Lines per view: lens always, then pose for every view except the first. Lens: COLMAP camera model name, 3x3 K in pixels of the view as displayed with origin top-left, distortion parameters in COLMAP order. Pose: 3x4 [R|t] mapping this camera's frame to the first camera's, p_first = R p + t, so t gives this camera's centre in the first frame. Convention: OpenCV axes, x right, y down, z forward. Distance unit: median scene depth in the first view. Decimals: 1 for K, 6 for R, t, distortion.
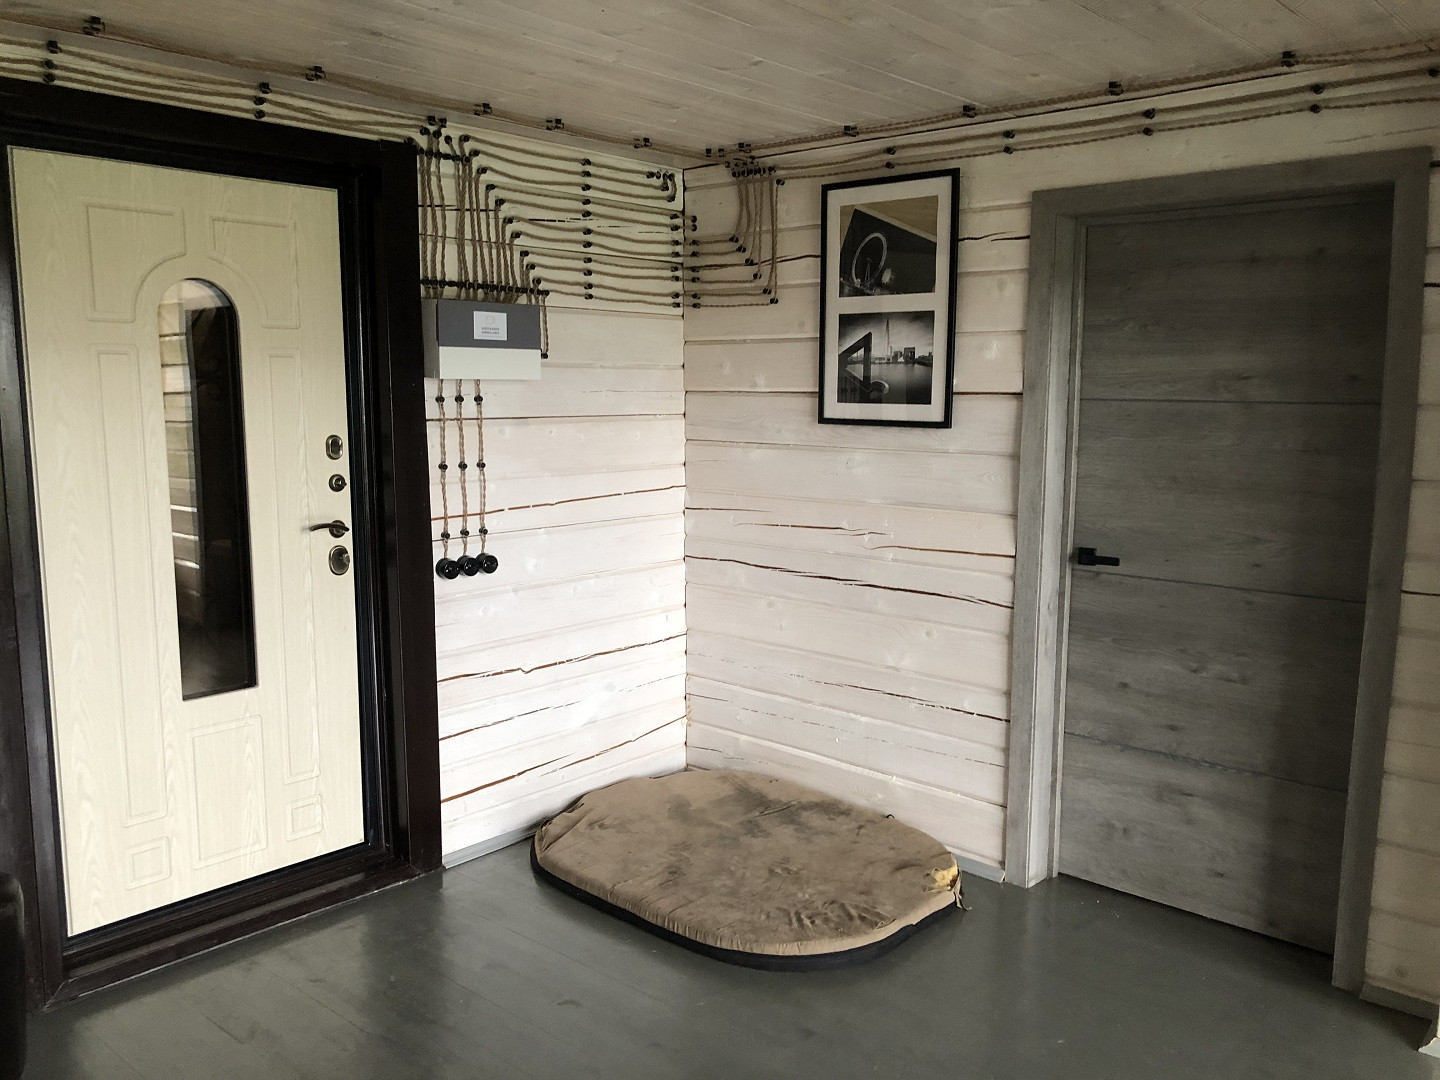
lens RADIAL K [[1178.3, 0, 709.2], [0, 1178.3, 542.0], [0, 0, 1]] dist [0.039926, -0.040383]
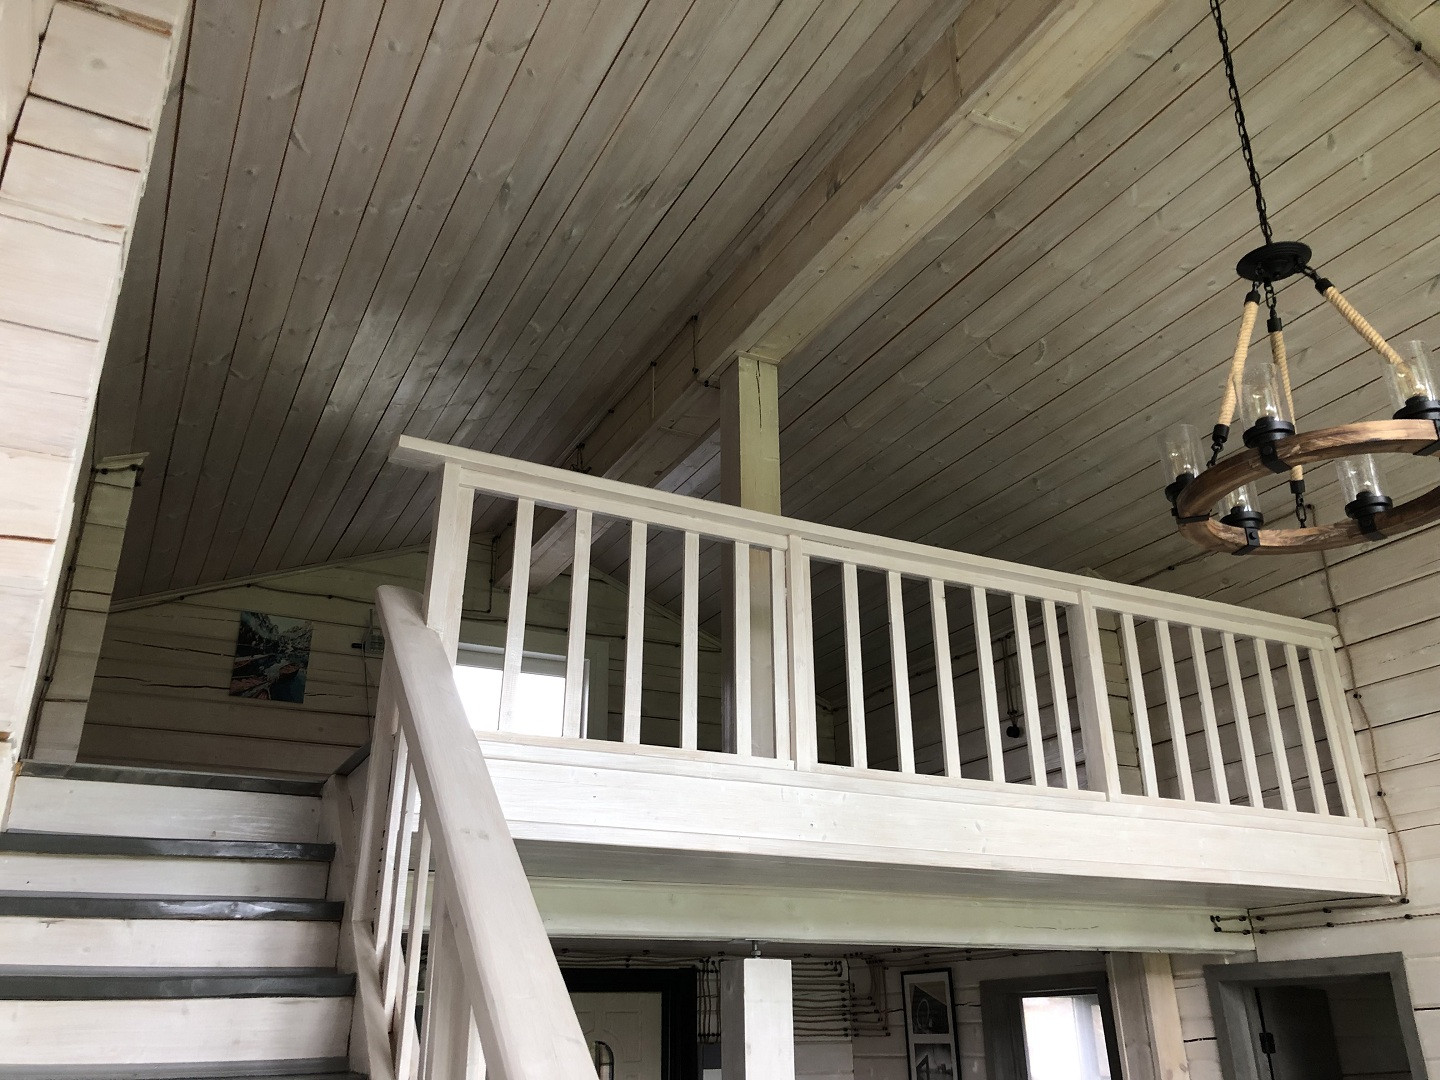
lens RADIAL K [[1178.3, 0, 717.0], [0, 1178.3, 547.0], [0, 0, 1]] dist [0.039926, -0.040383]
pose [[0.923191, -0.163693, -0.347741, 0.602780], [-0.031826, 0.869103, -0.493606, 0.058962], [0.383023, 0.466760, 0.797138, -0.974836]]
